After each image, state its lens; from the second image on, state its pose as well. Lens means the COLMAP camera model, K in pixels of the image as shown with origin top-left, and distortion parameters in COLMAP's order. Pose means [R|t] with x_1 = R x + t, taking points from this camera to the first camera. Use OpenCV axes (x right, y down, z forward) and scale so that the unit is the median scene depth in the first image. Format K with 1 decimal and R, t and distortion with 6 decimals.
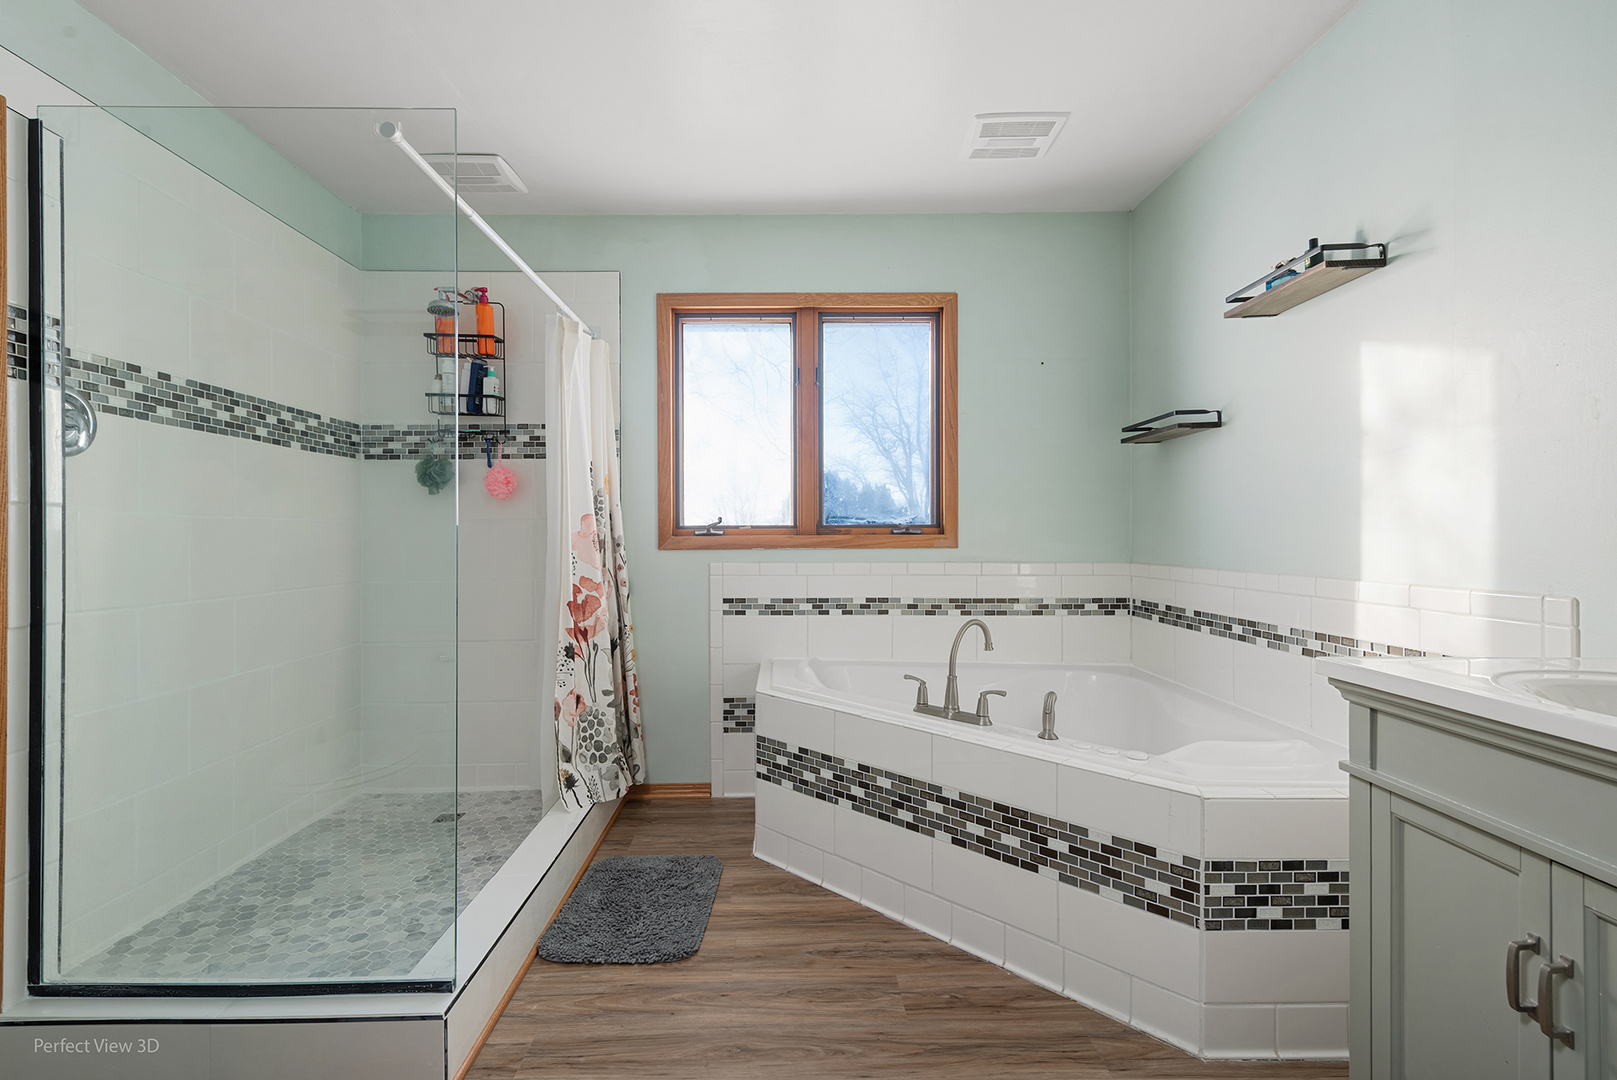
lens RADIAL K [[744.9, 0, 808.7], [0, 744.9, 532.0], [0, 0, 1]] dist [0.005335, -0.001150]
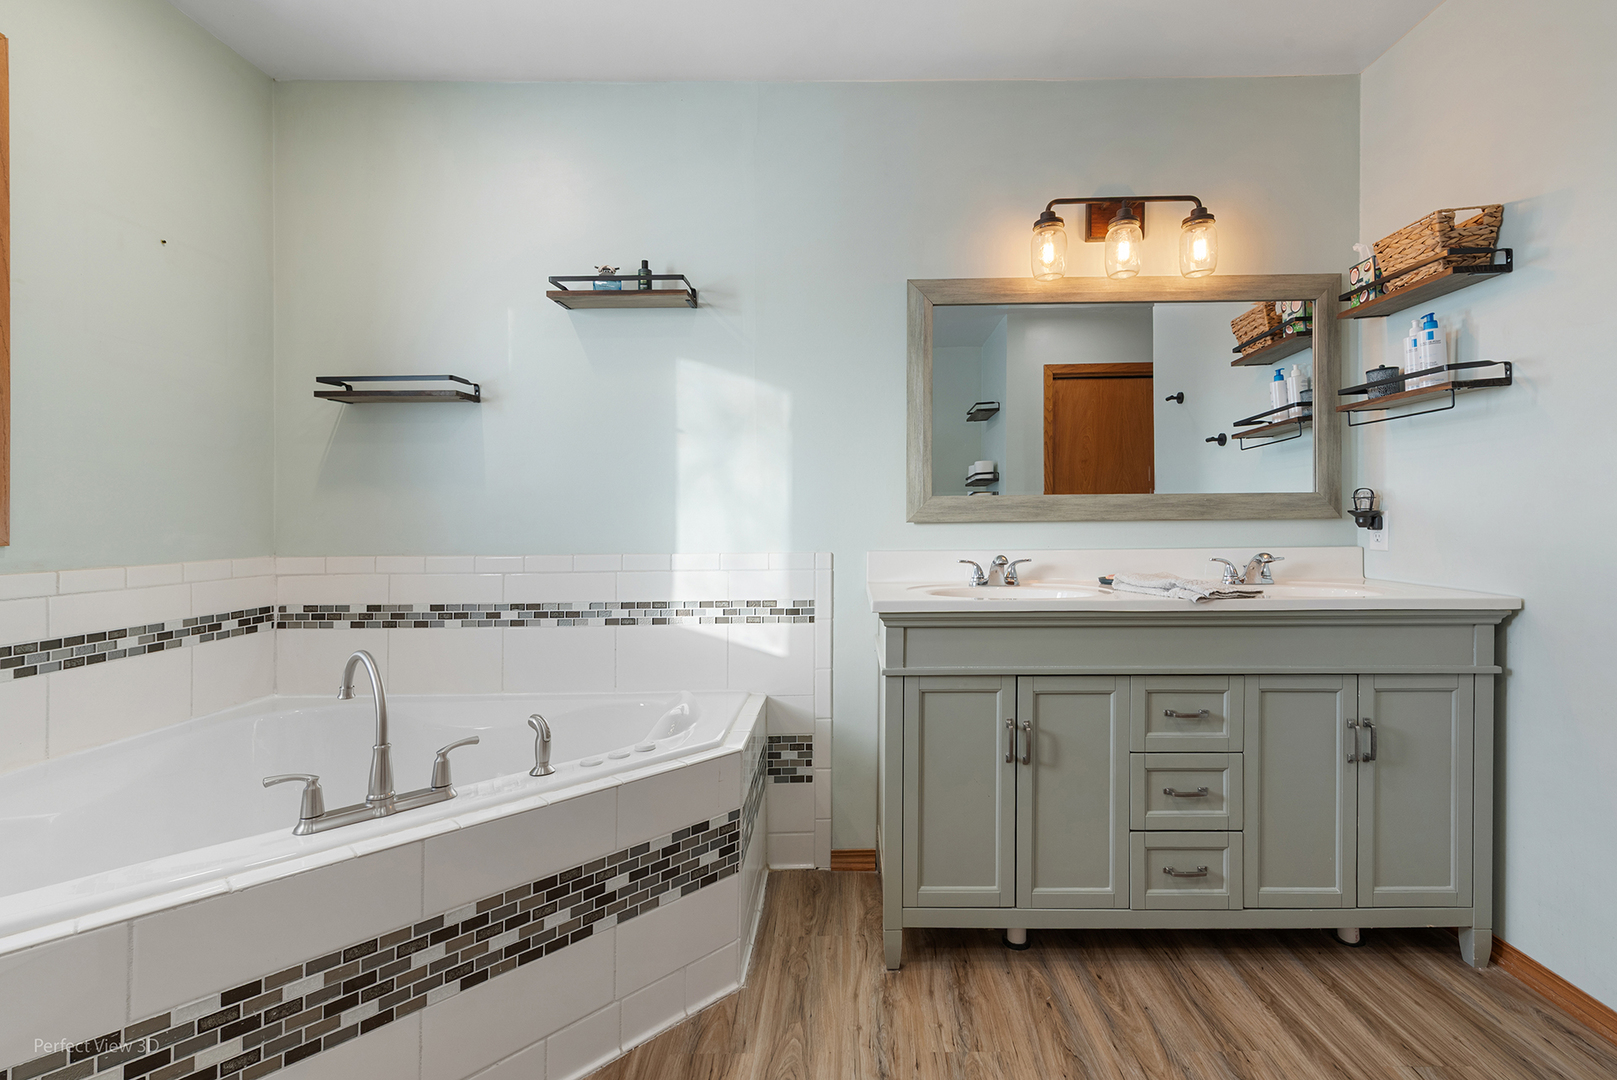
lens RADIAL K [[723.2, 0, 852.1], [0, 723.2, 522.3], [0, 0, 1]] dist [0.007447, -0.001631]
pose [[0.019805, -0.004662, 0.999793, -0.399346], [0.005235, 0.999976, 0.004559, 0.008697], [-0.999790, 0.005143, 0.019829, 0.598475]]
